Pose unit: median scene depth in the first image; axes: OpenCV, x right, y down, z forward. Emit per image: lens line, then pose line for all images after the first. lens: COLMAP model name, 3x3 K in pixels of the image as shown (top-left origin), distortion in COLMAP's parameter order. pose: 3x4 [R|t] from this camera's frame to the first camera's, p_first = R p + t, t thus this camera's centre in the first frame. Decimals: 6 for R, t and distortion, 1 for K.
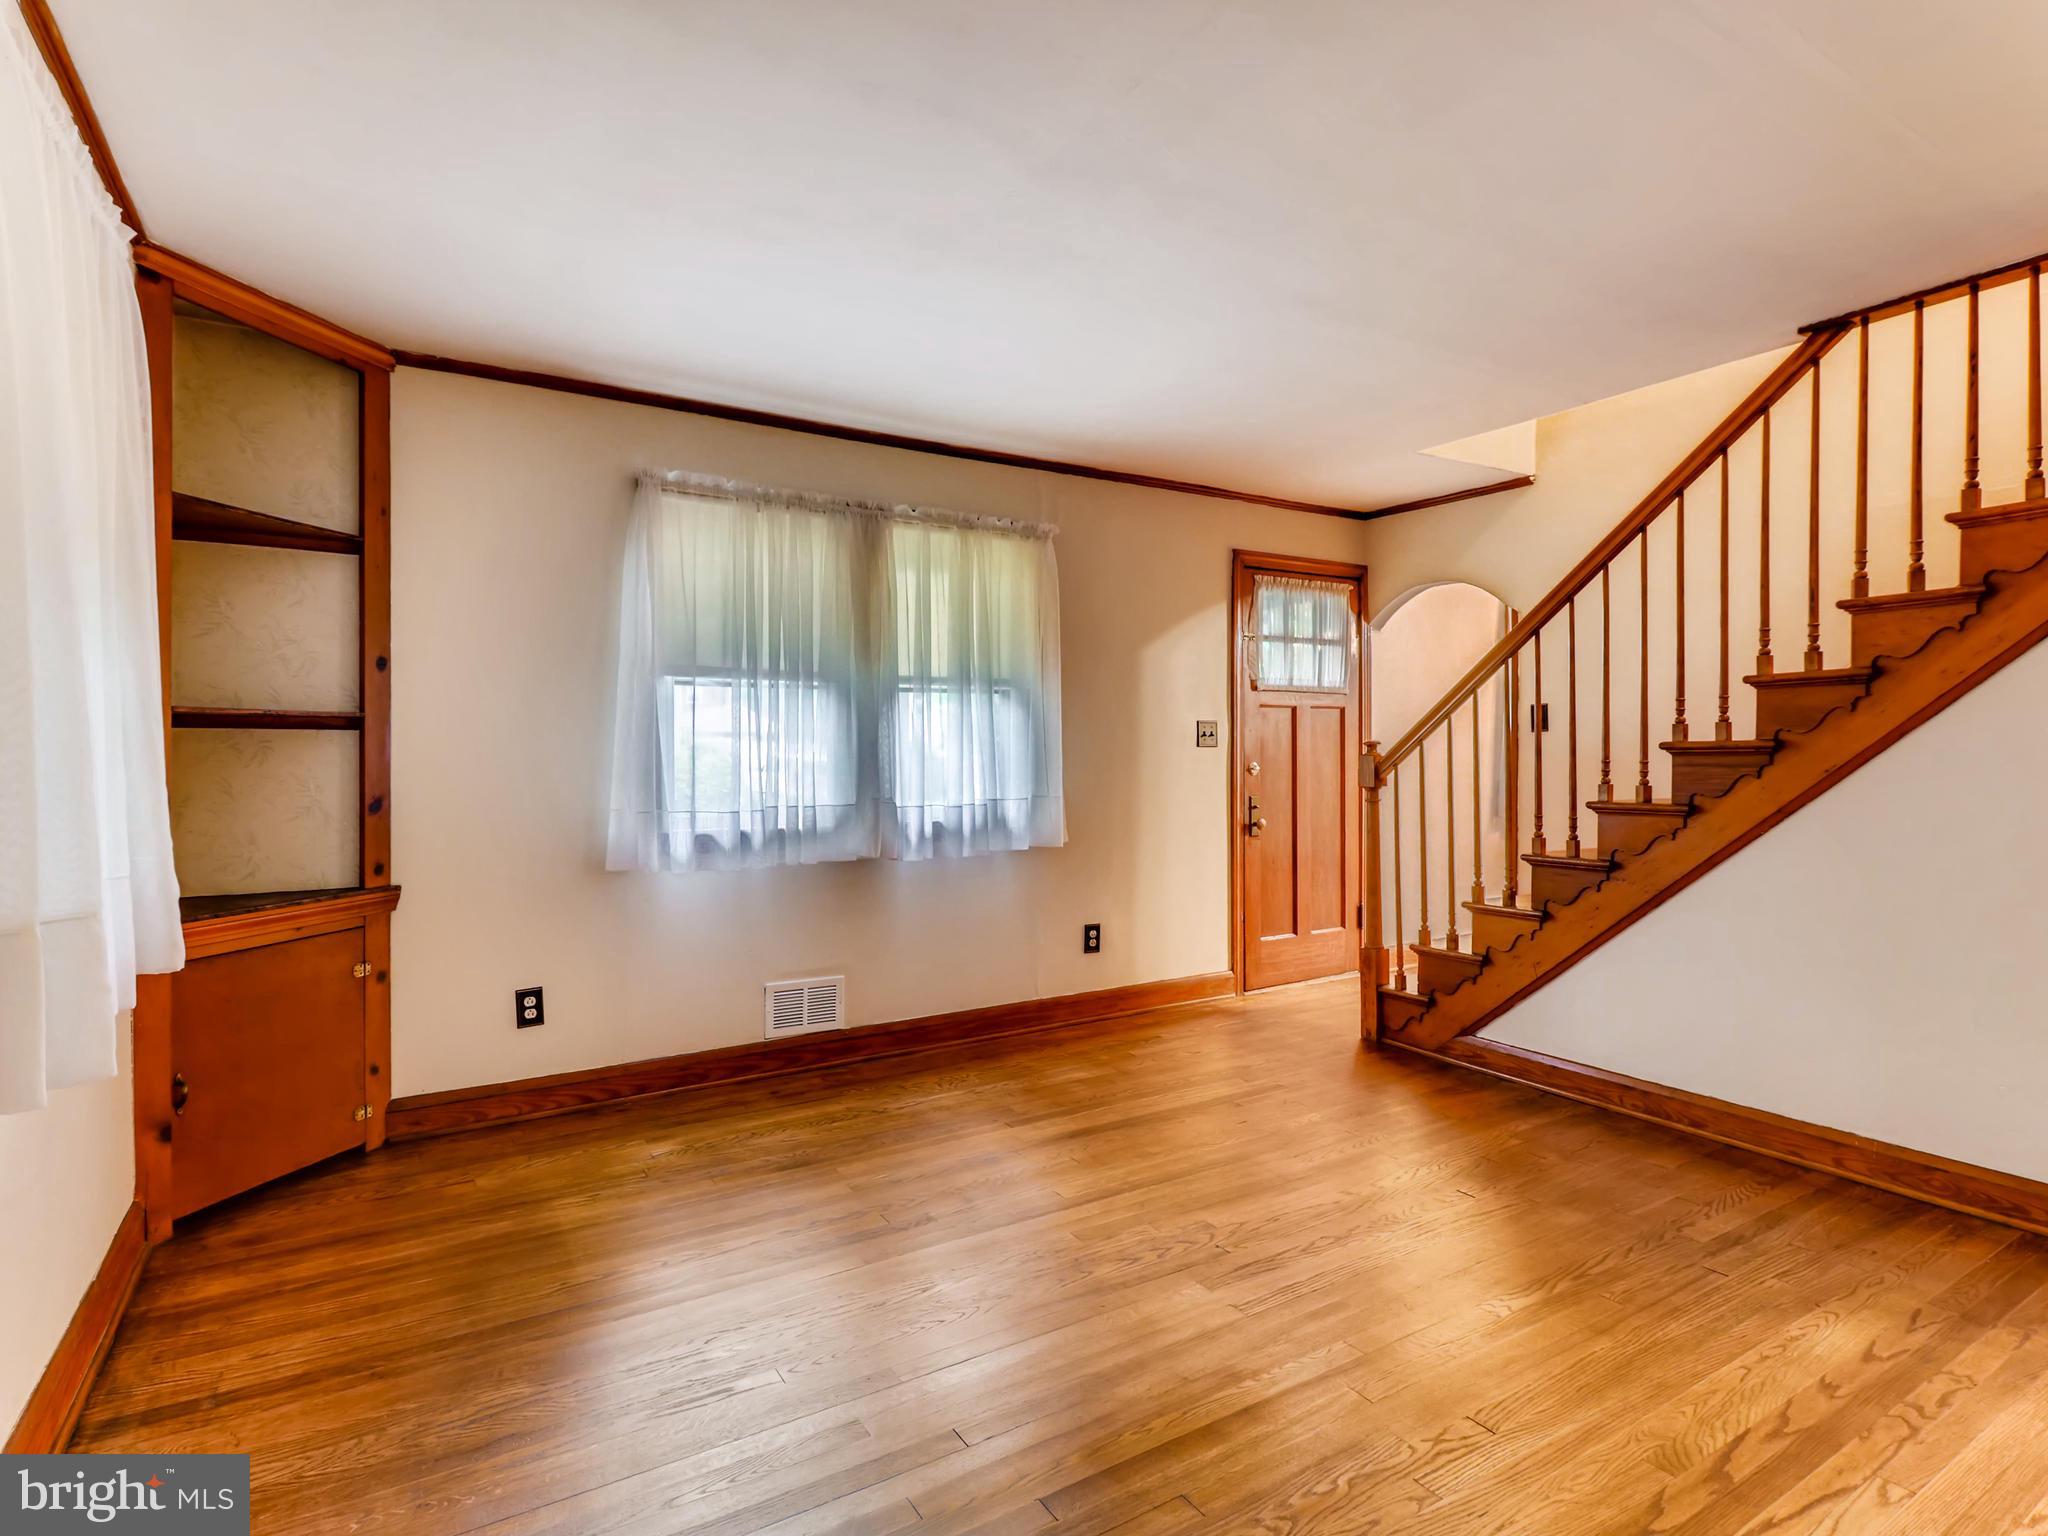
lens RADIAL K [[1071.2, 0, 1038.1], [0, 1071.2, 760.5], [0, 0, 1]] dist [0.023106, -0.016629]
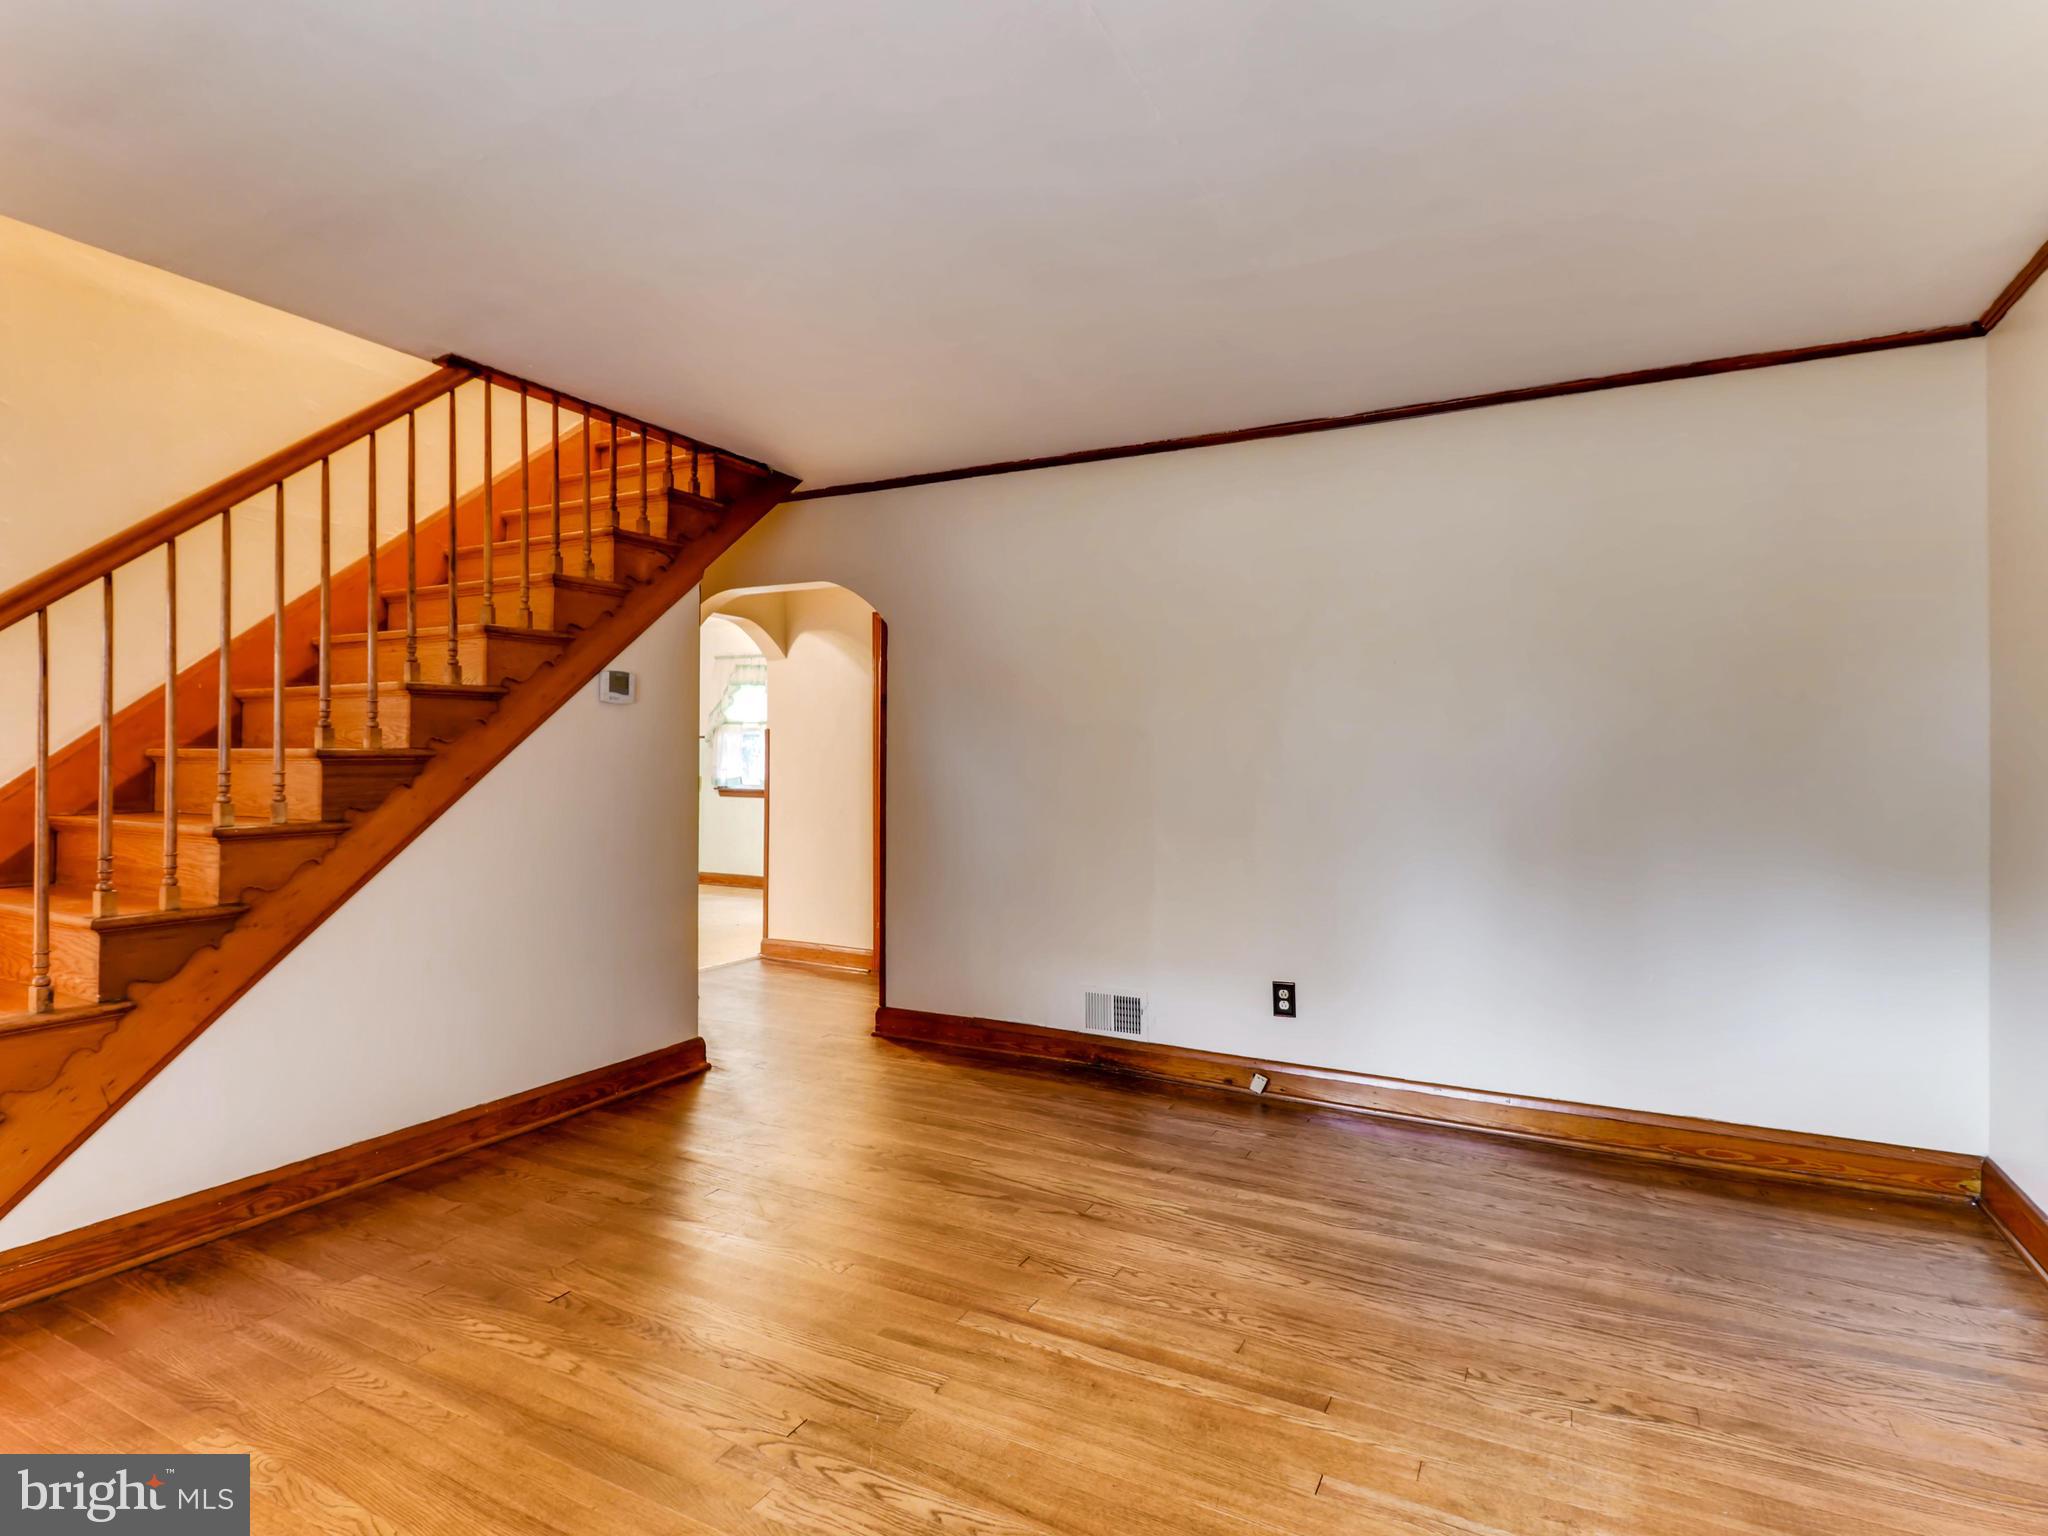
lens RADIAL K [[1062.1, 0, 1024.0], [0, 1062.1, 768.0], [0, 0, 1]] dist [0.021426, -0.016656]
pose [[-0.500921, -0.008694, 0.865449, -0.421629], [0.002857, 0.999927, 0.011699, -0.010689], [-0.865488, 0.008333, -0.500860, 0.947995]]
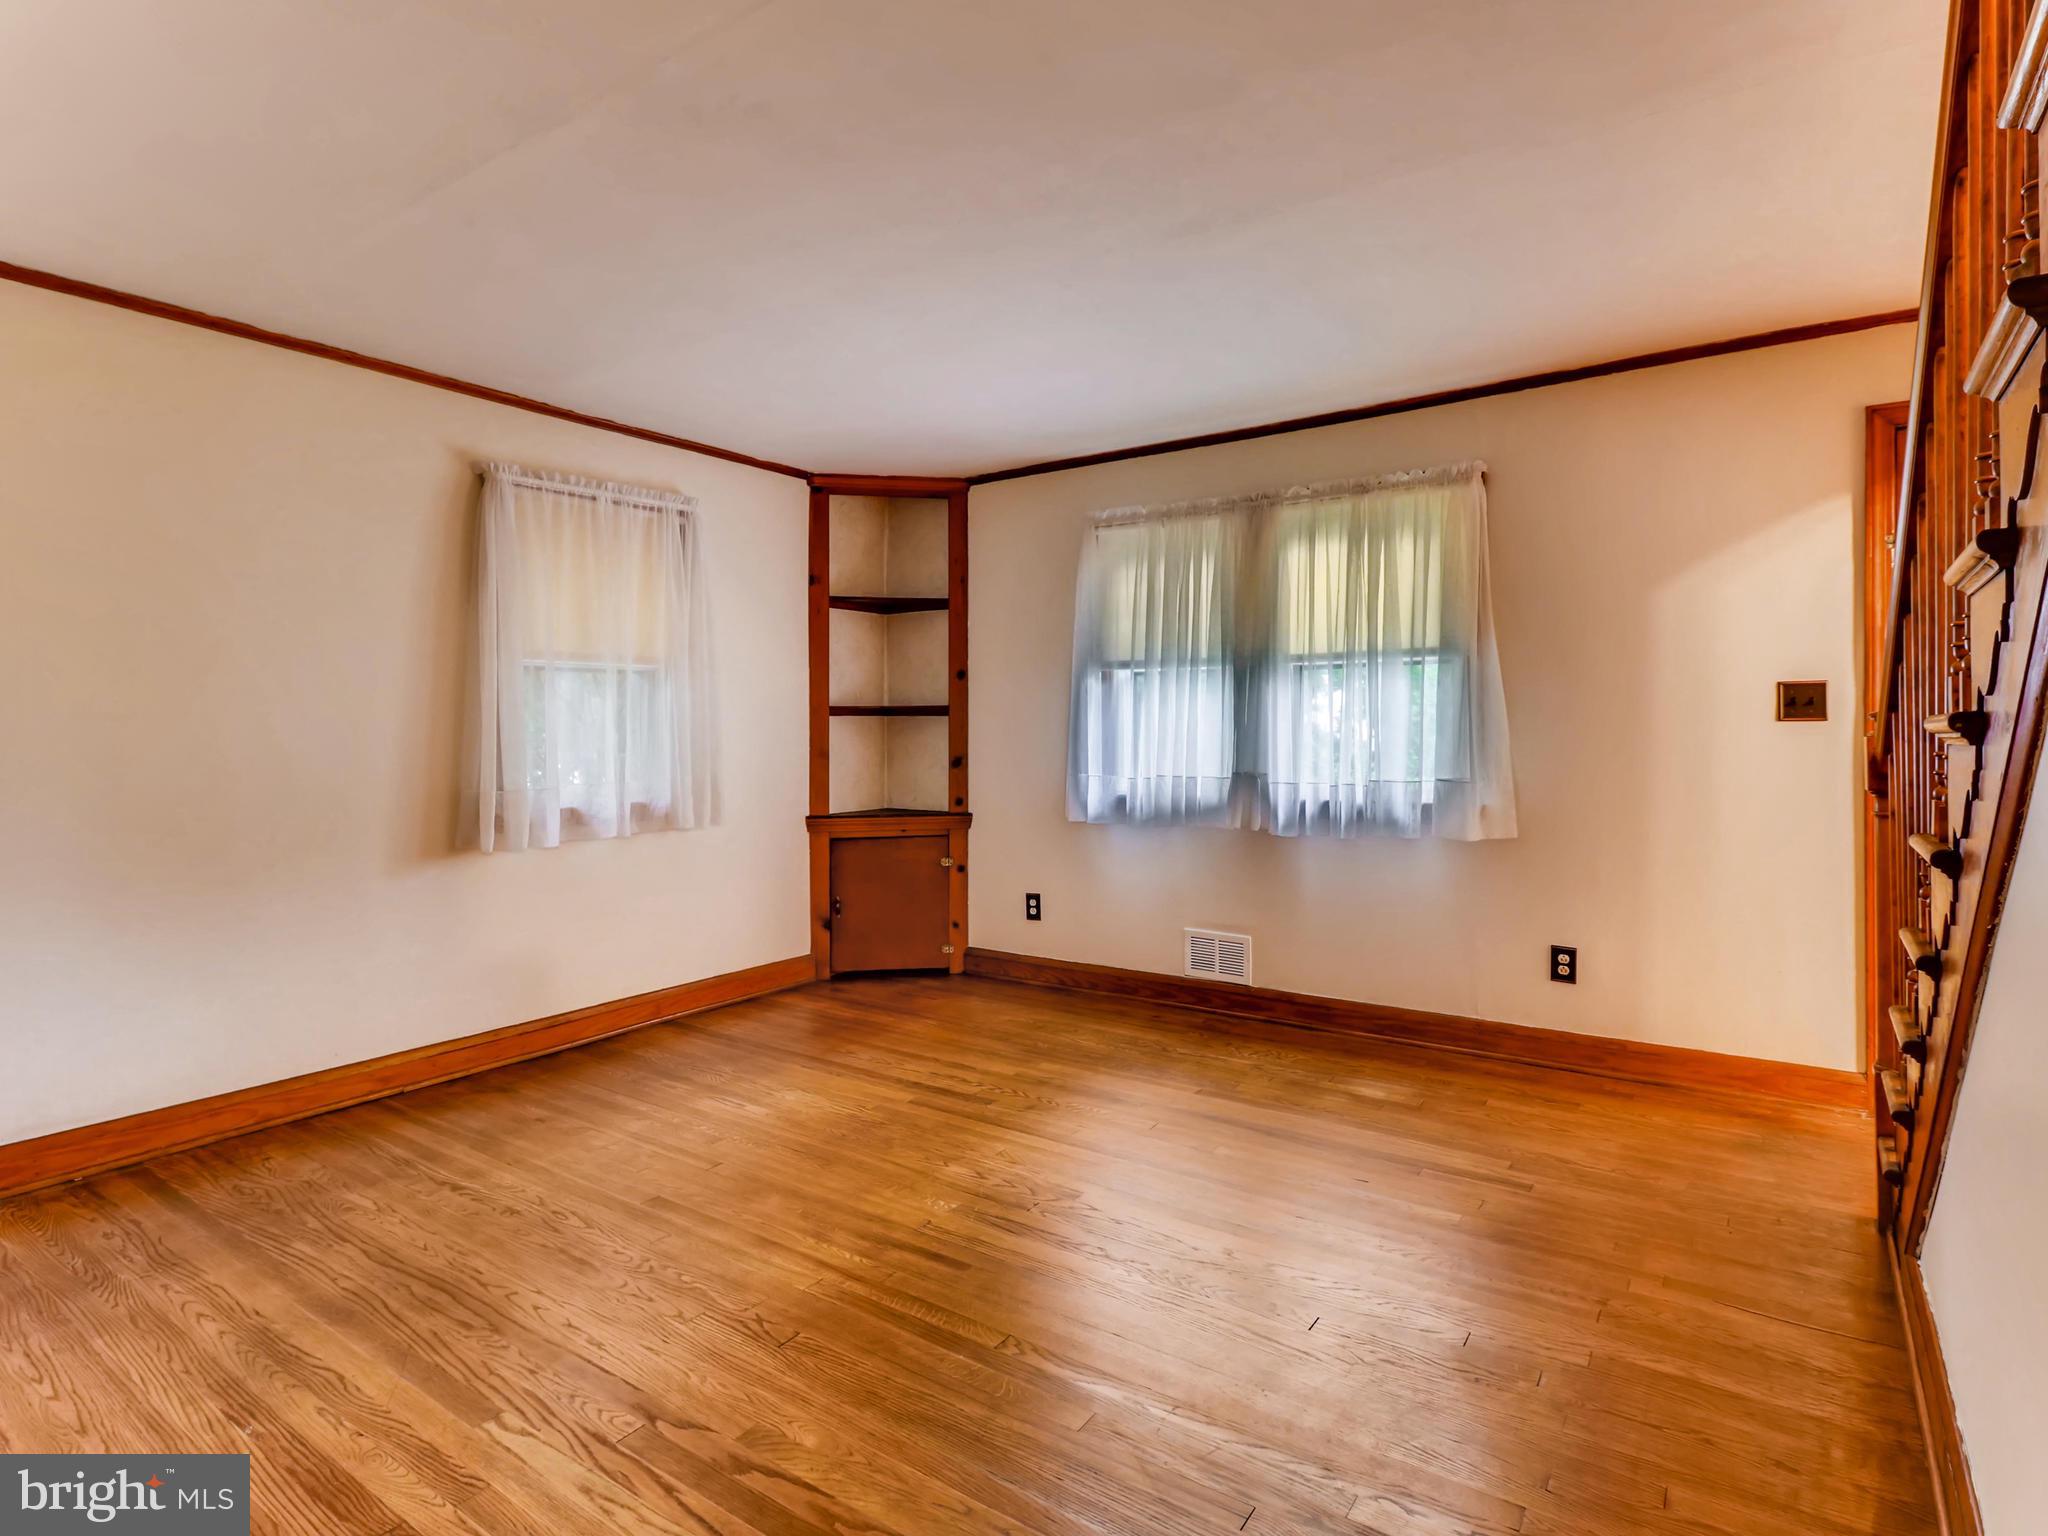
lens RADIAL K [[1068.2, 0, 1024.7], [0, 1068.2, 729.1], [0, 0, 1]] dist [0.014182, -0.000247]
pose [[0.388976, 0.002937, -0.921243, 0.867048], [-0.005077, 0.999987, 0.001044, -0.009325], [0.921234, 0.004271, 0.388986, 0.449993]]
